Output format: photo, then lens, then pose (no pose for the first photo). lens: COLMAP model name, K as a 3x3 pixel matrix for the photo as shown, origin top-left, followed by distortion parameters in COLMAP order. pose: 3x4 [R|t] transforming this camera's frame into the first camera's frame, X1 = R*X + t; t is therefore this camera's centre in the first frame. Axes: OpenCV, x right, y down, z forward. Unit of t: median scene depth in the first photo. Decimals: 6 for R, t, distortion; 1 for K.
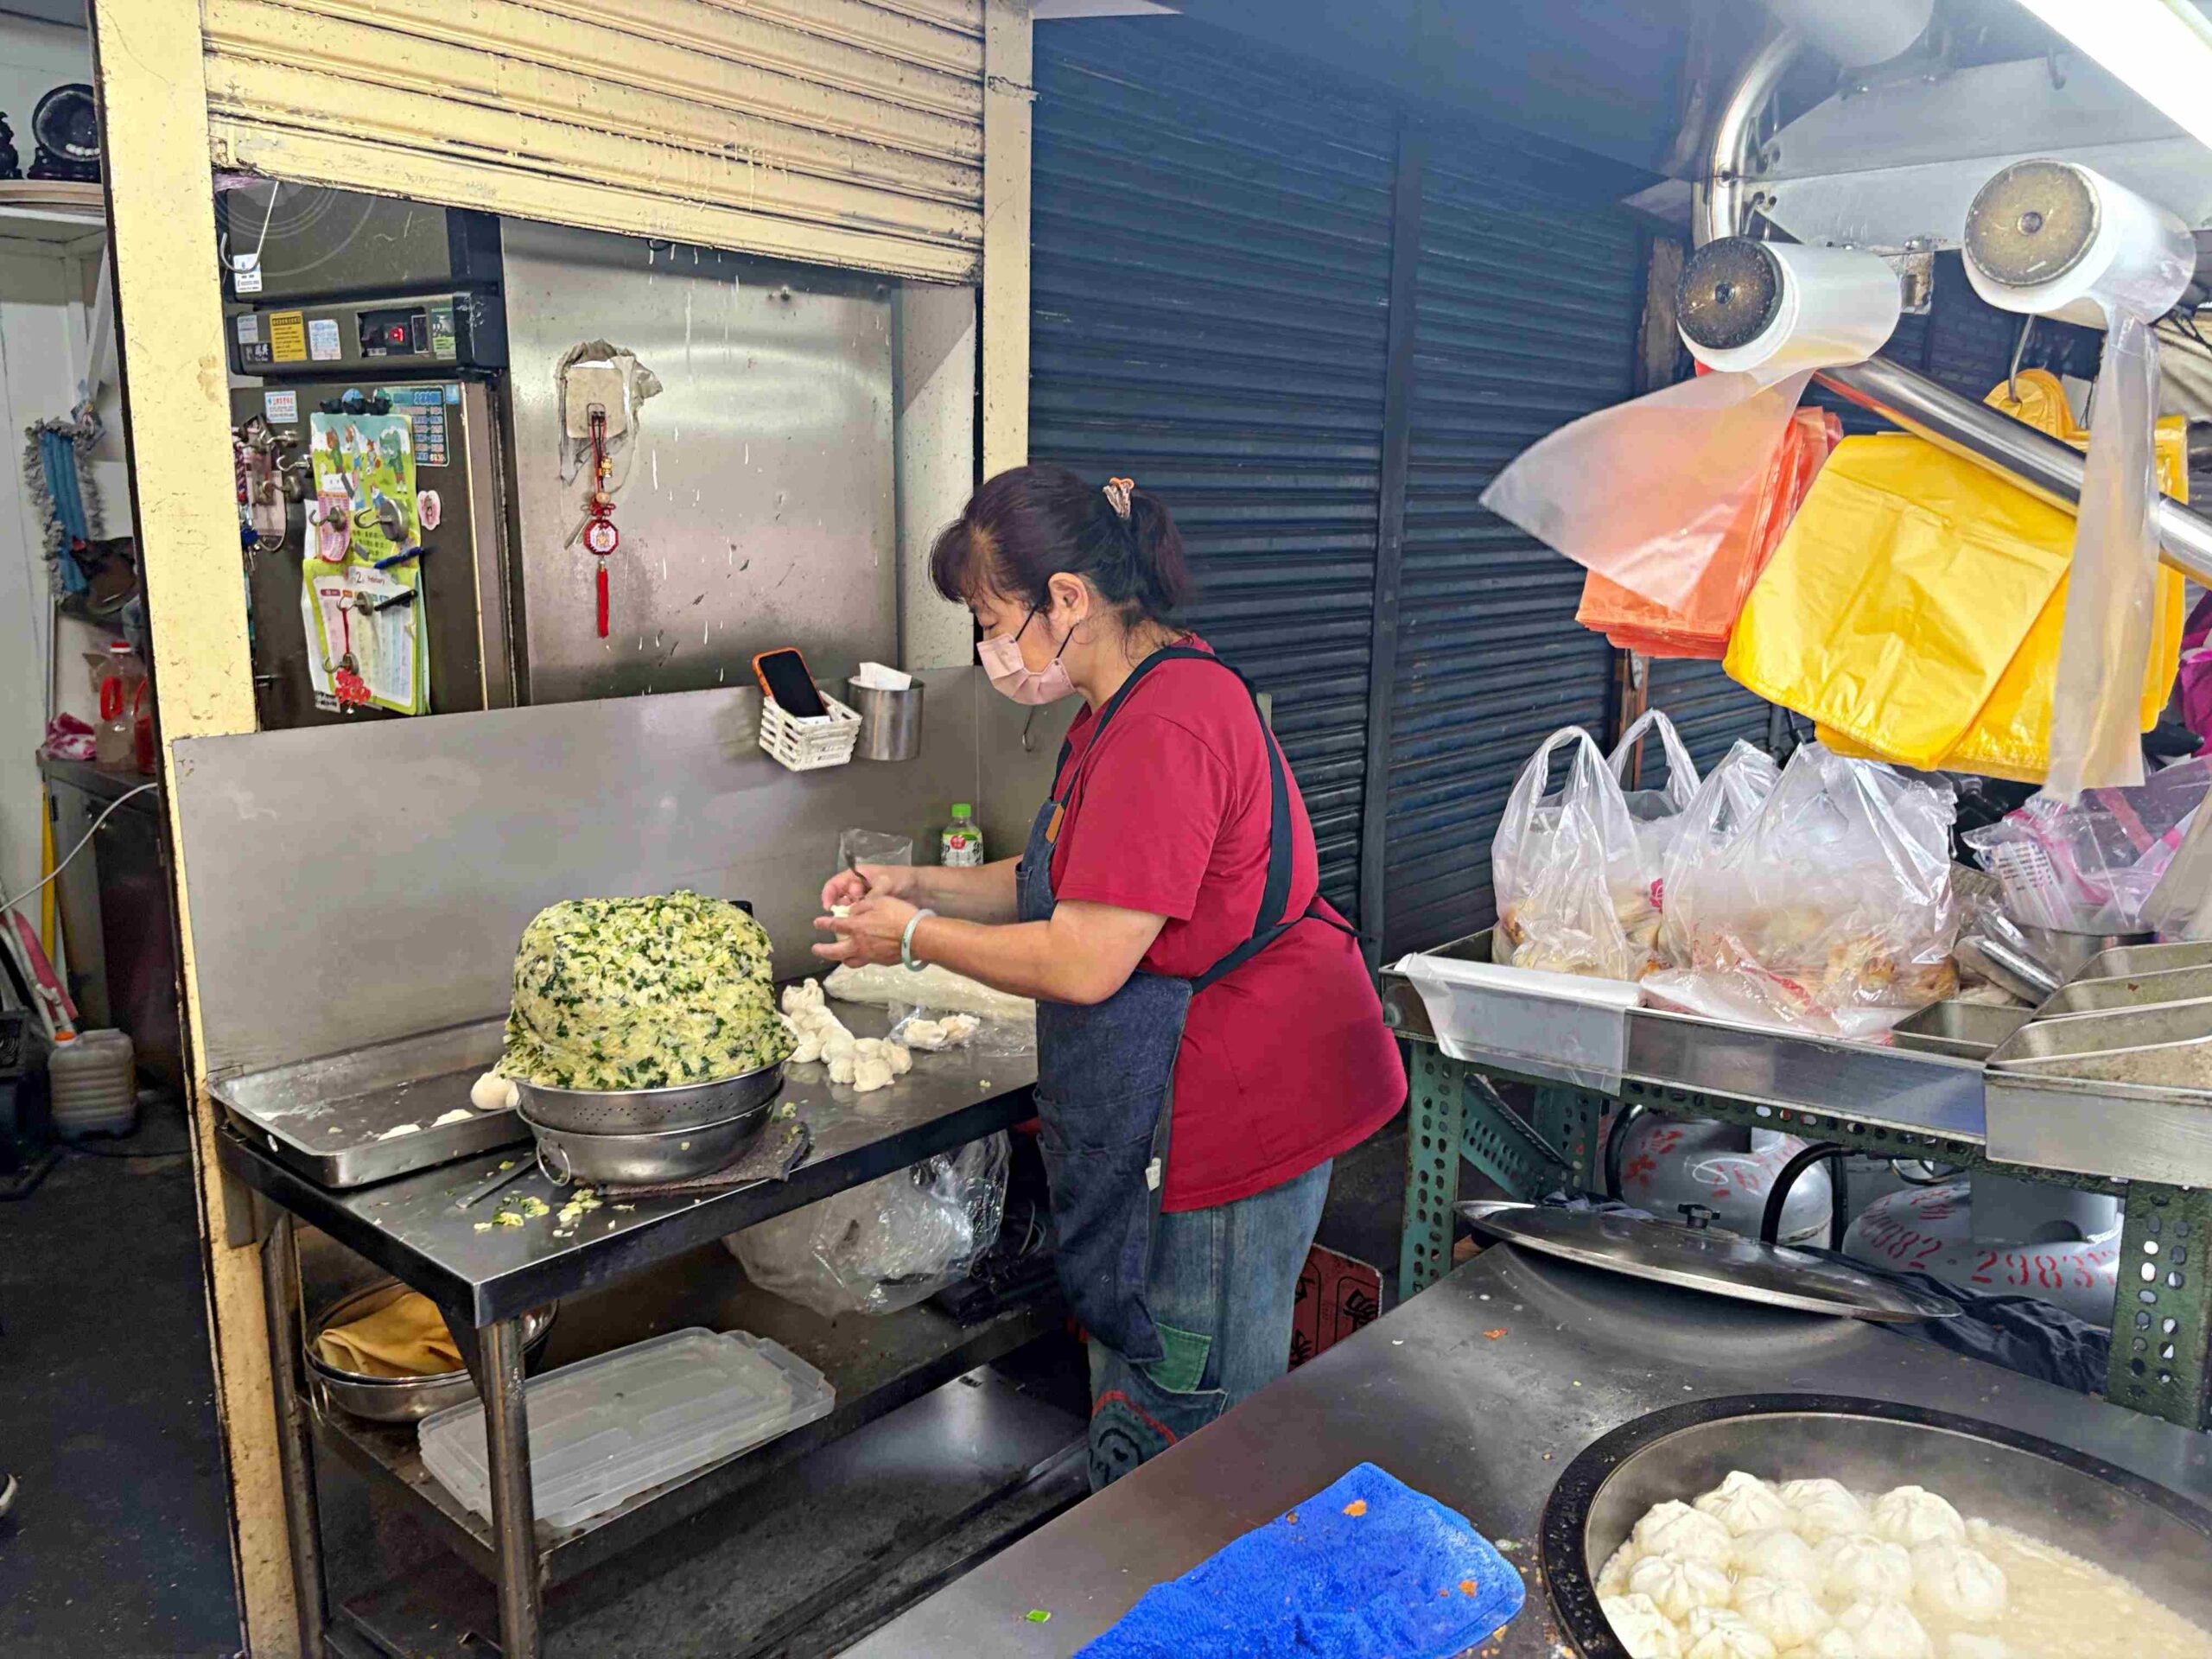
lens RADIAL K [[1661.6, 0, 1201.7], [0, 1661.6, 852.2], [0, 0, 1]] dist [0.046098, 0.002350]
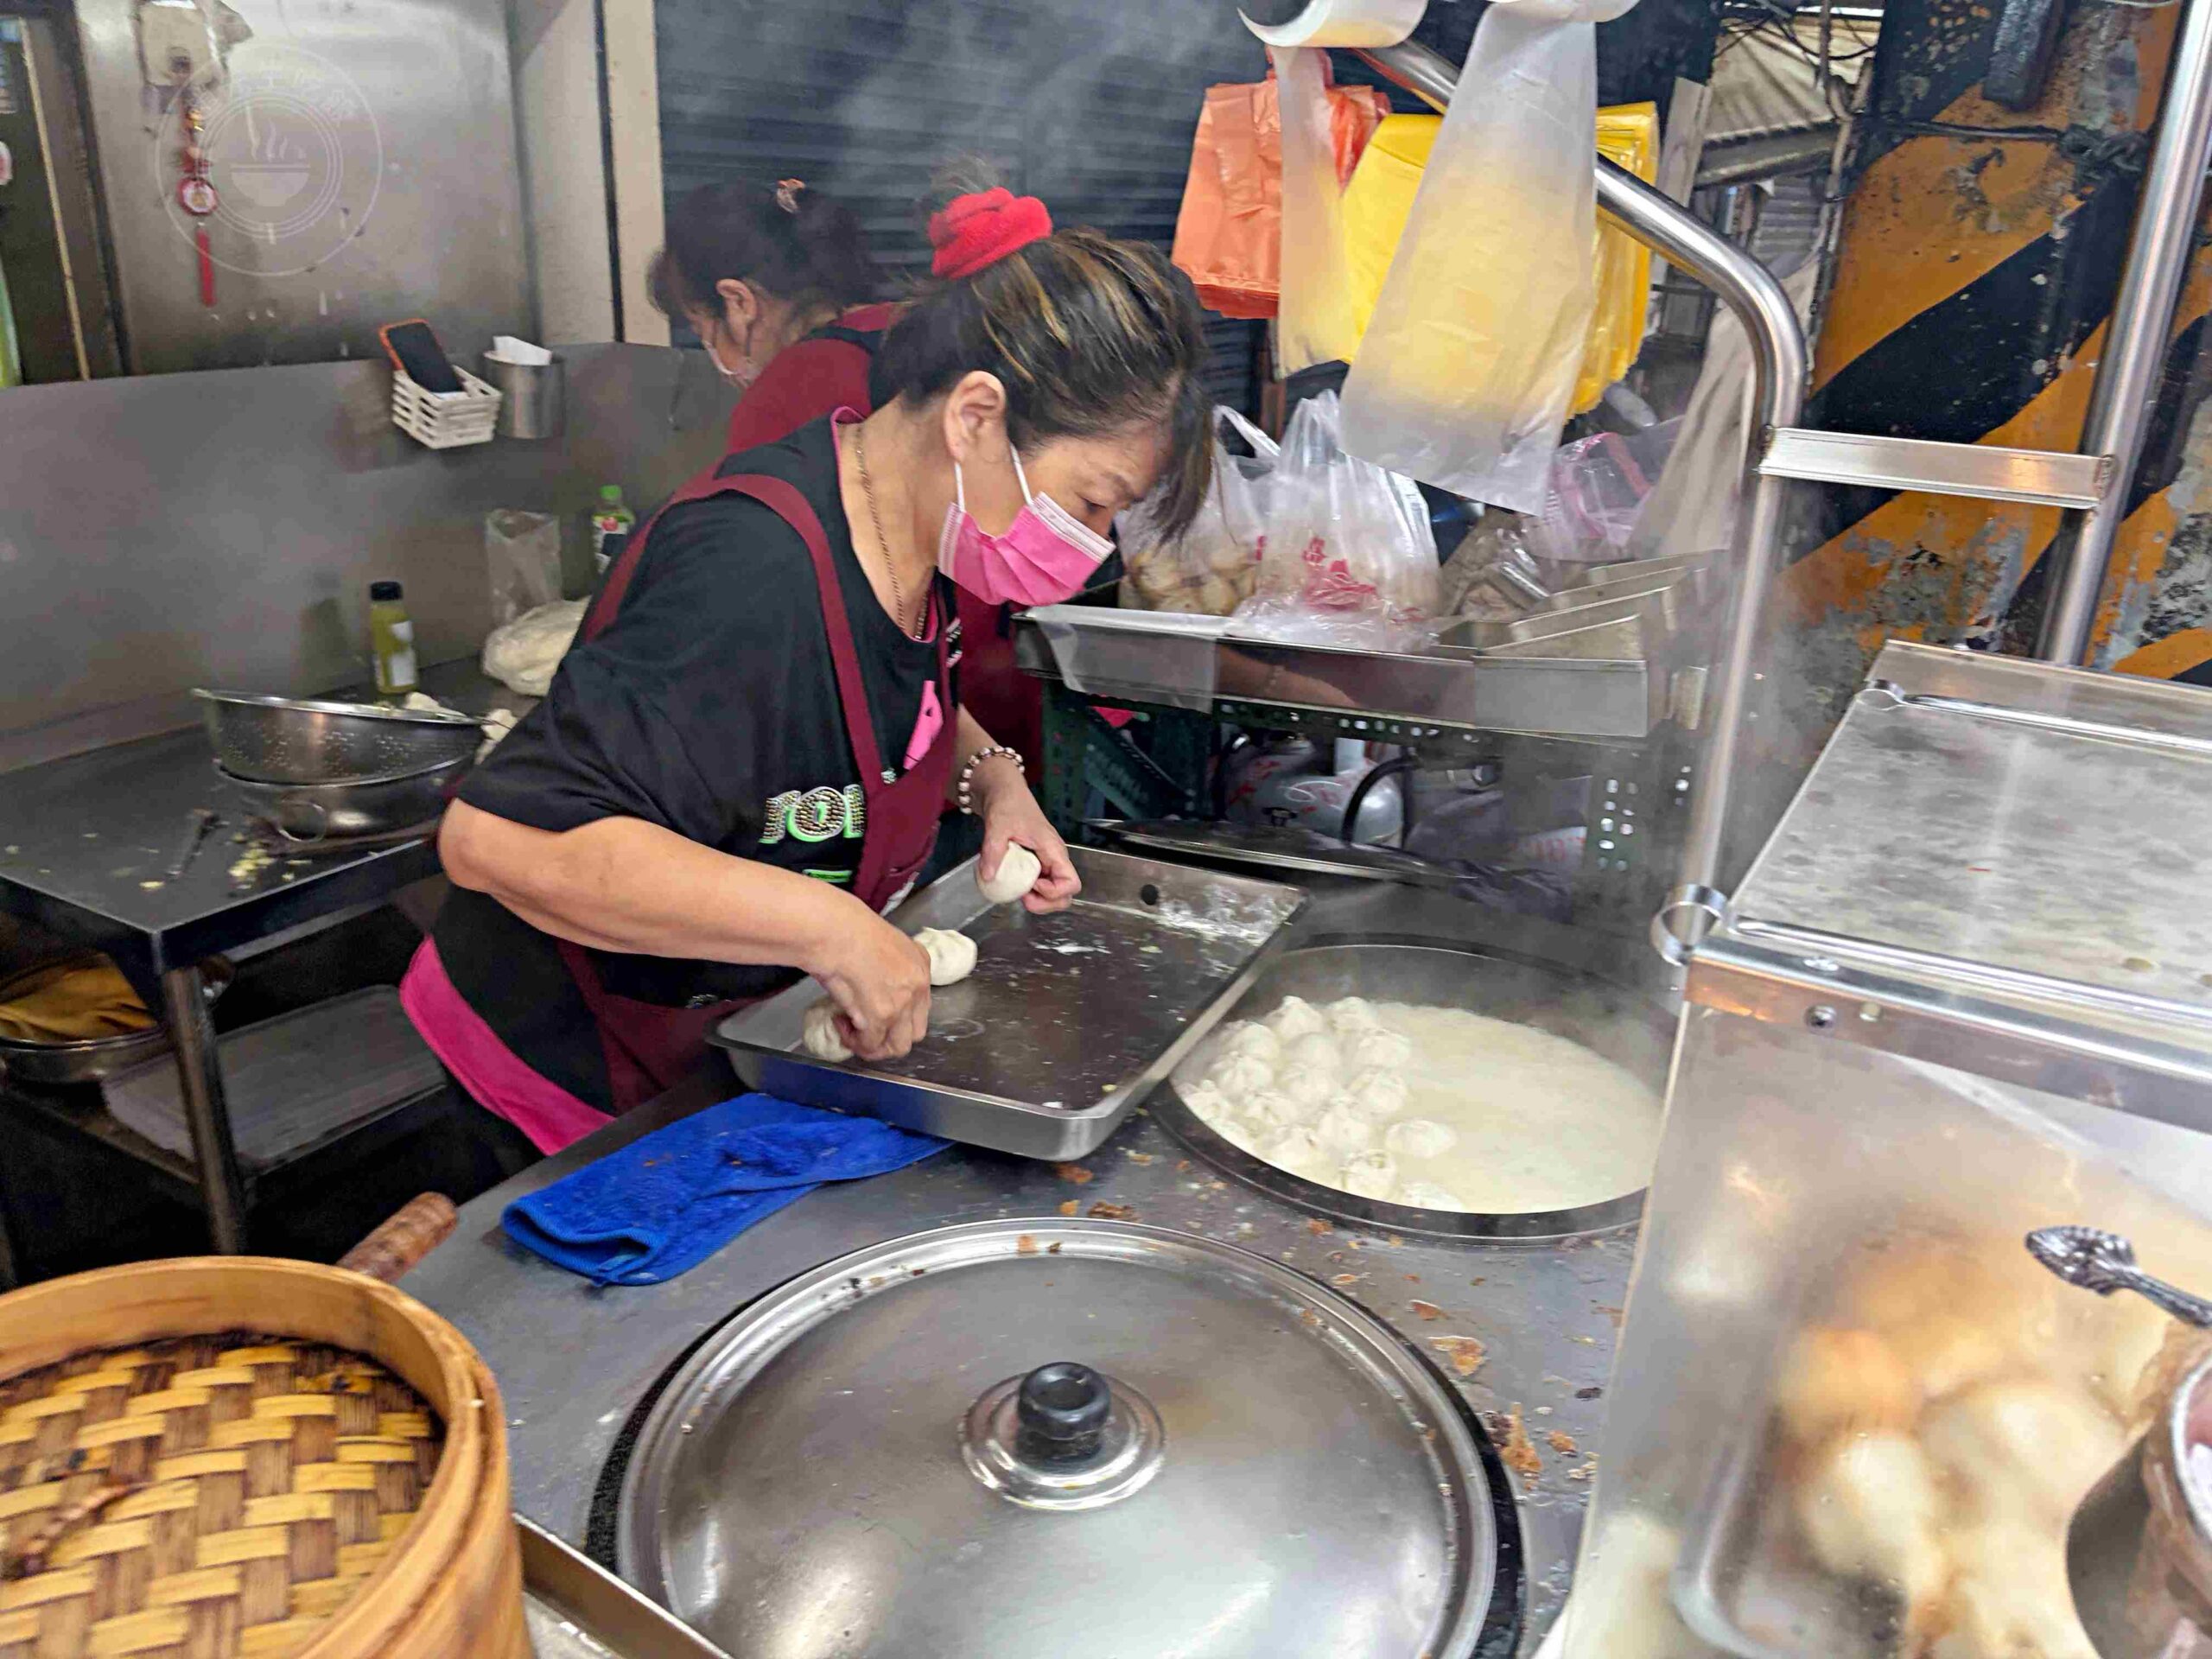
lens RADIAL K [[1699.9, 0, 1135.2], [0, 1699.9, 851.4], [0, 0, 1]] dist [0.098632, -0.073538]
pose [[0.989020, -0.033392, 0.143959, 0.014745], [0.011378, 0.988452, 0.151106, 0.040763], [-0.147343, -0.147809, 0.977979, -0.119449]]
